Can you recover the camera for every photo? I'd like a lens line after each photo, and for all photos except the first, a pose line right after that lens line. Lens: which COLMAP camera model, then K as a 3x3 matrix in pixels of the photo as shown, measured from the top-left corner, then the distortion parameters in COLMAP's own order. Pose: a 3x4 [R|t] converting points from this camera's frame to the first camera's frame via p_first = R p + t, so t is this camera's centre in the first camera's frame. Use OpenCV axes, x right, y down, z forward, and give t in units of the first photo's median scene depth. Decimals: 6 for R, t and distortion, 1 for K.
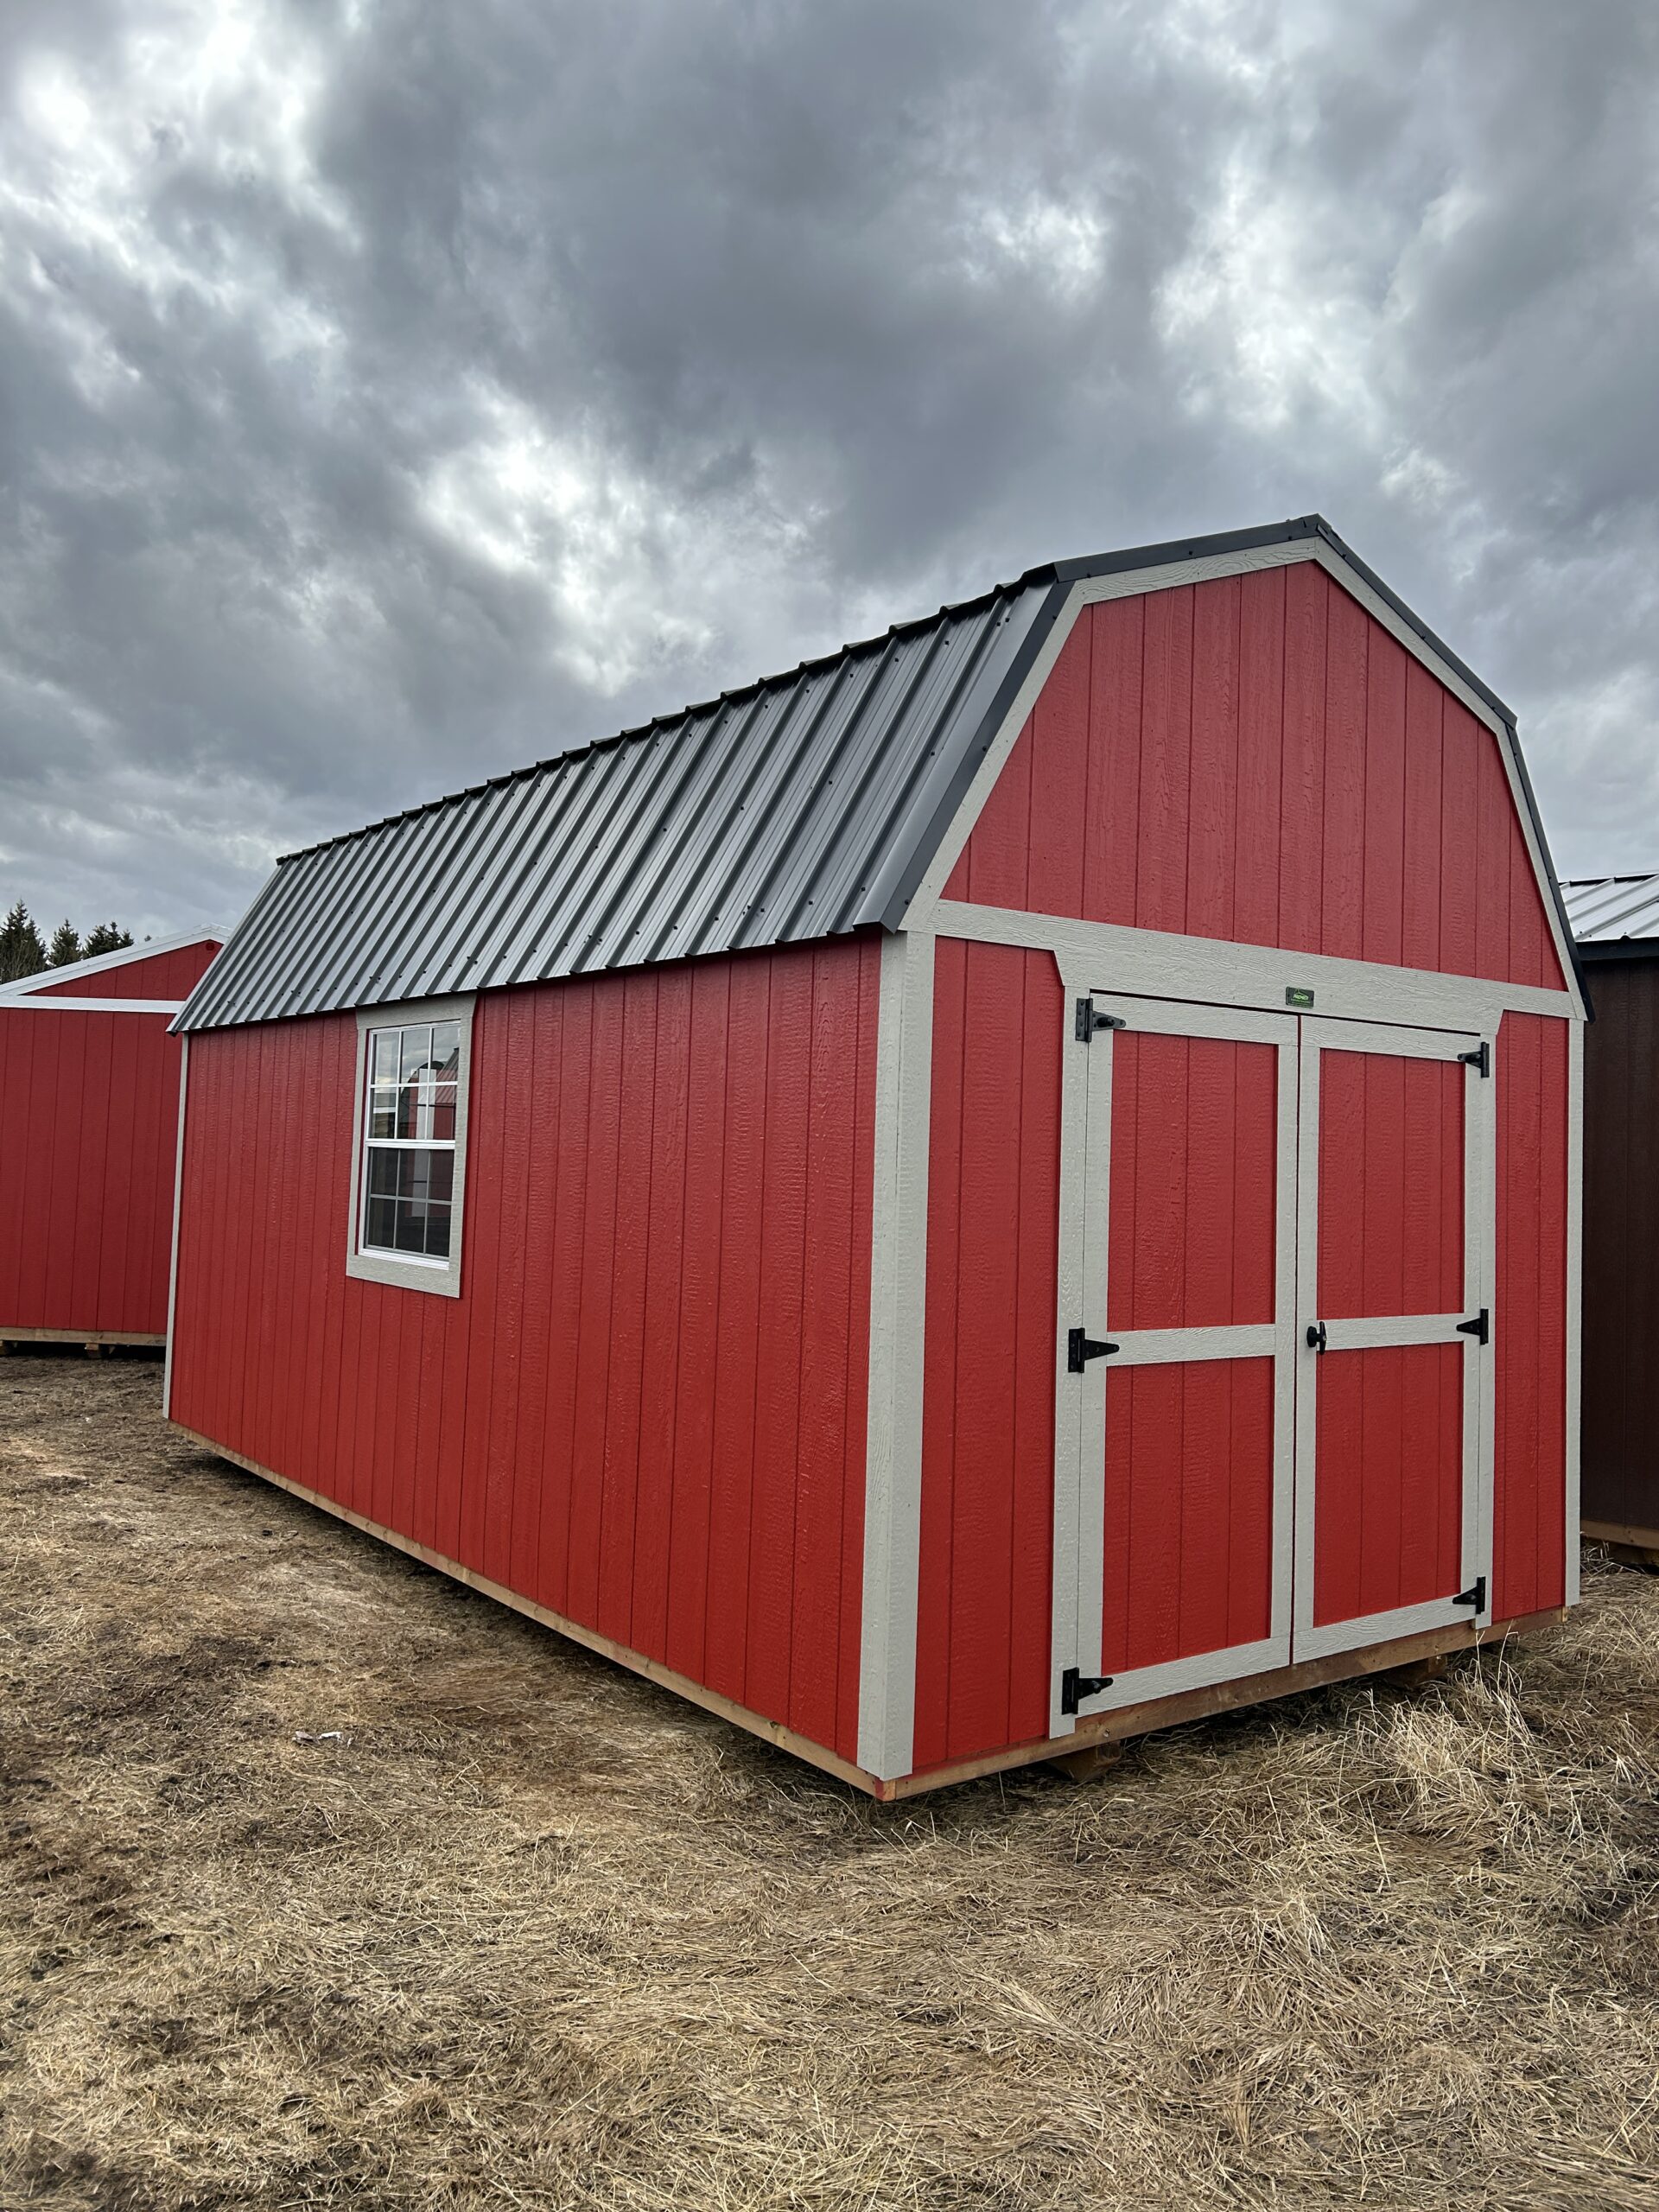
lens RADIAL K [[1625.1, 0, 837.0], [0, 1625.1, 1133.5], [0, 0, 1]] dist [0.068831, -0.079588]
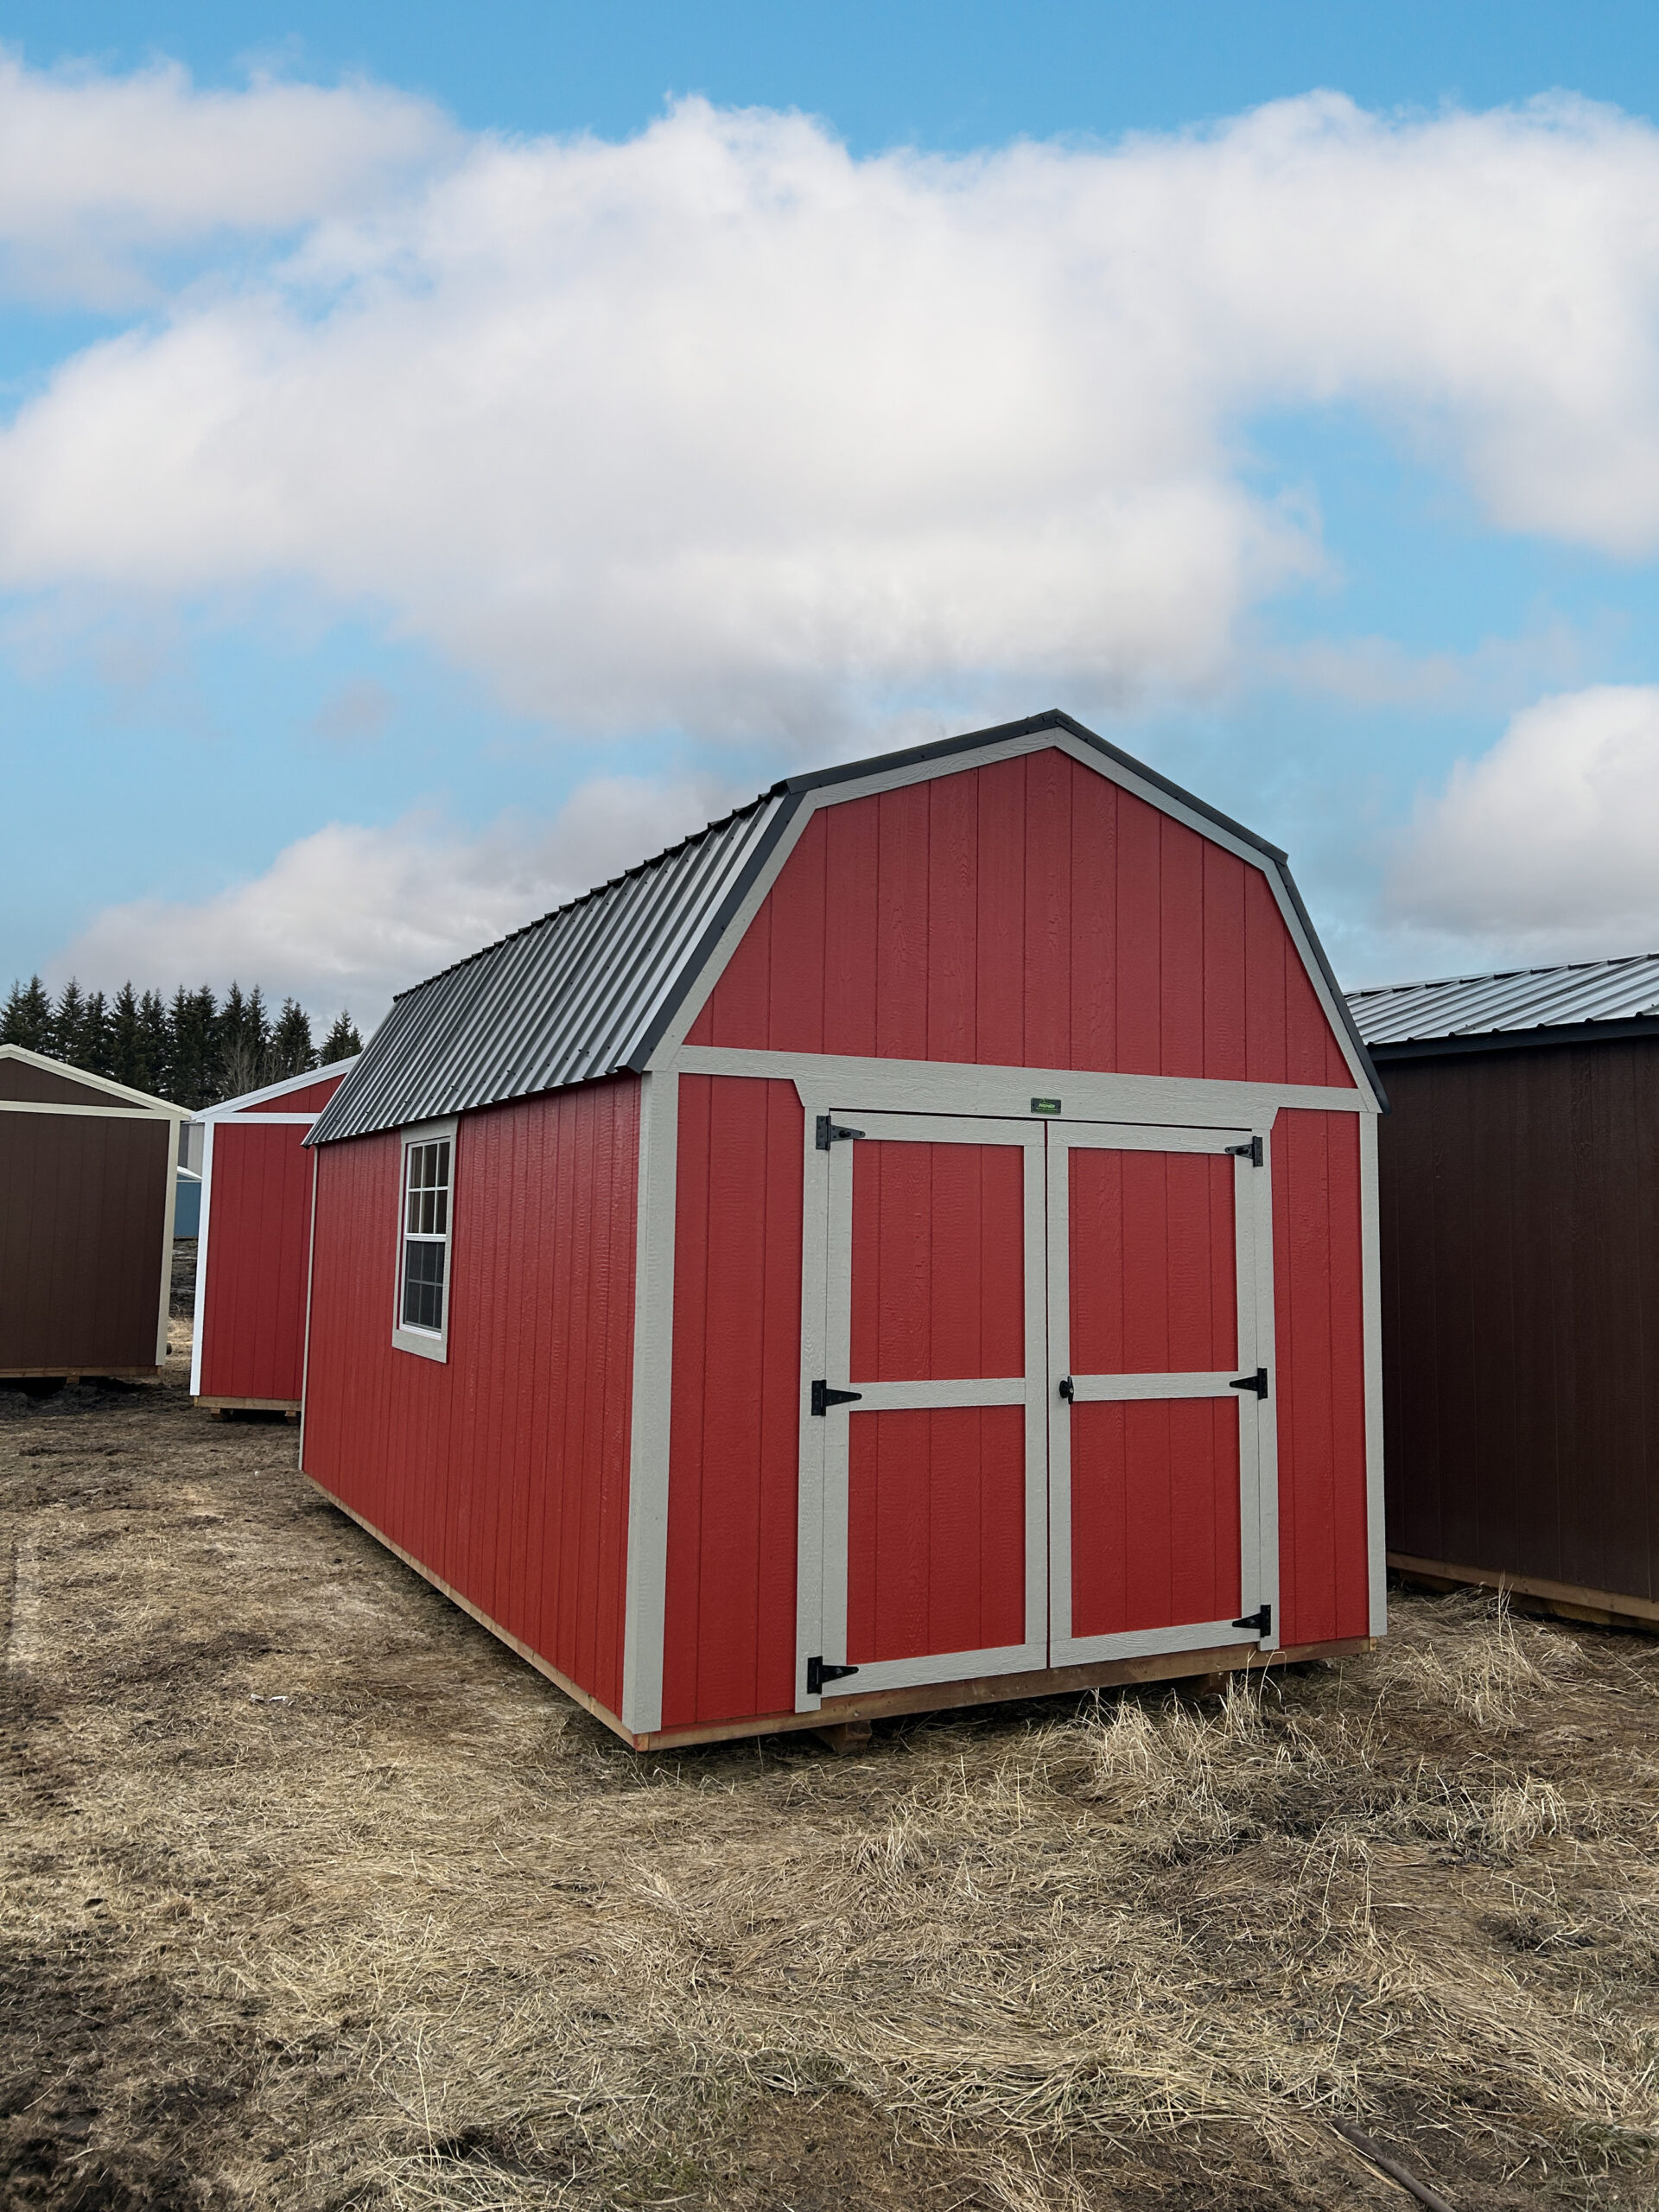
lens RADIAL K [[1625.1, 0, 837.0], [0, 1625.1, 1133.5], [0, 0, 1]] dist [0.068831, -0.079588]
pose [[0.985047, -0.026331, -0.170261, 0.354769], [0.017956, 0.998560, -0.050544, -0.005395], [0.171347, 0.046731, 0.984102, -0.218928]]
